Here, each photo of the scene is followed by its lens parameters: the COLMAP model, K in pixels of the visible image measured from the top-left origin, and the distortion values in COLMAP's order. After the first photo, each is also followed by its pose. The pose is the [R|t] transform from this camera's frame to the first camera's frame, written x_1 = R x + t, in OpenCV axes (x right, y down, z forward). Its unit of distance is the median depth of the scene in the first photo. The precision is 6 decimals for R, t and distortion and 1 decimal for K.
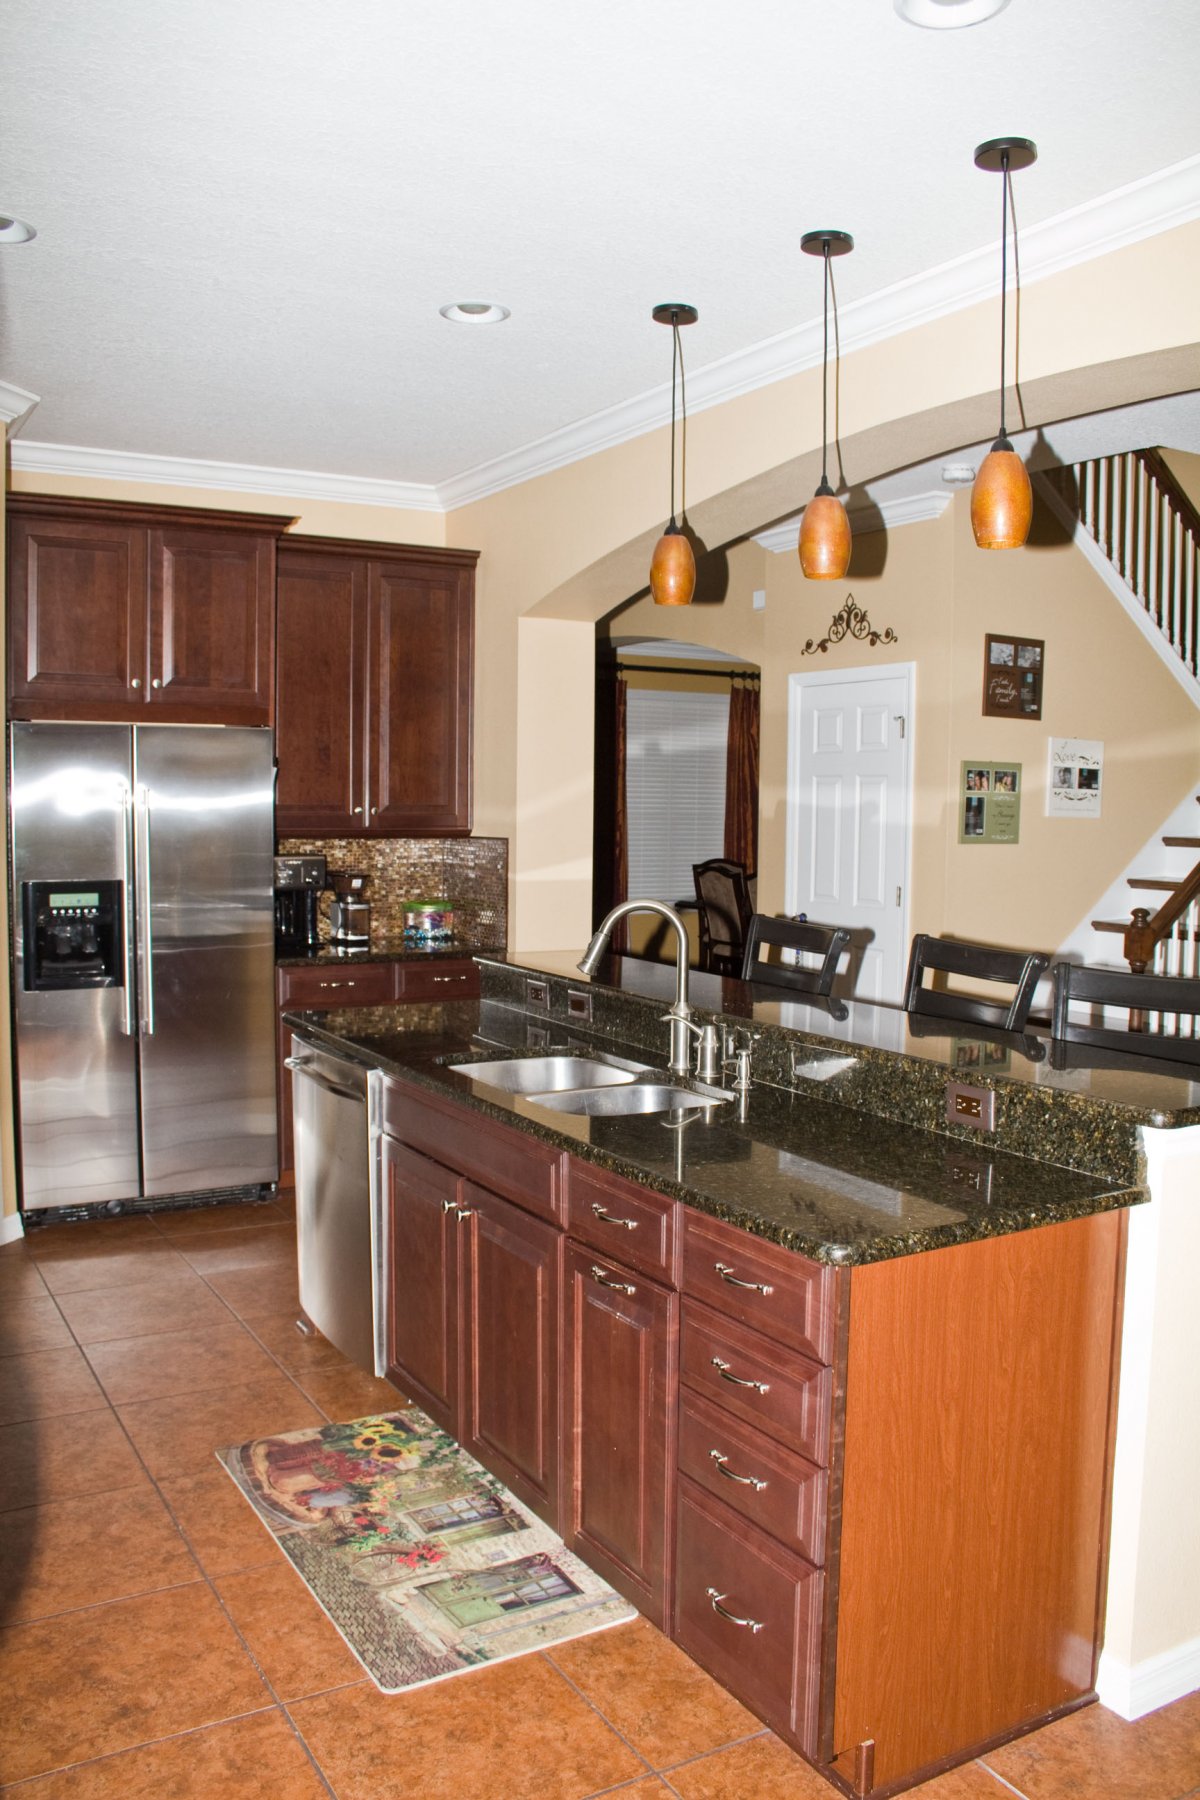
lens RADIAL K [[1476.4, 0, 592.3], [0, 1476.4, 909.7], [0, 0, 1]] dist [-0.127650, 0.067978]
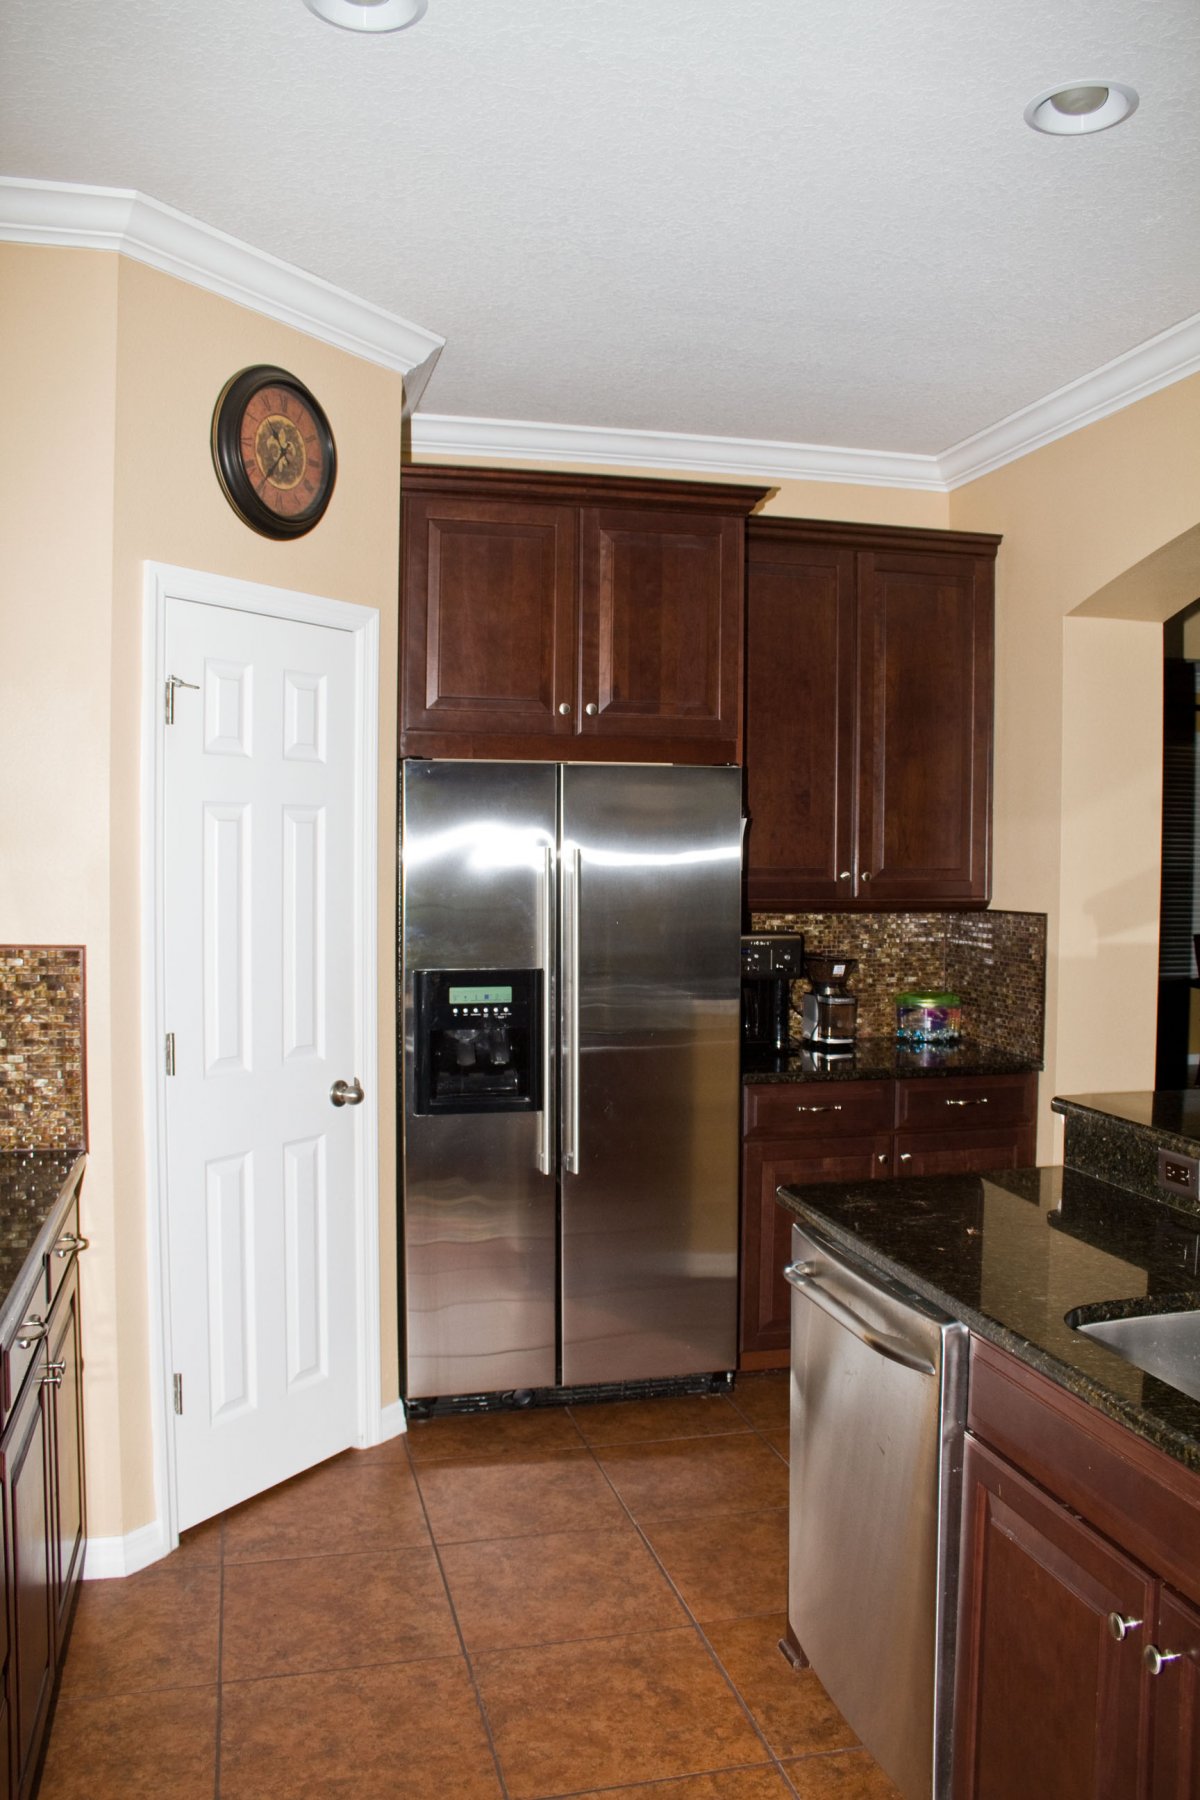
lens RADIAL K [[1476.4, 0, 596.1], [0, 1476.4, 894.6], [0, 0, 1]] dist [-0.127650, 0.067978]
pose [[0.962773, 0.004375, -0.270276, -0.086800], [-0.017216, 0.998831, -0.045159, -0.023705], [0.269763, 0.048131, 0.961723, 0.261617]]
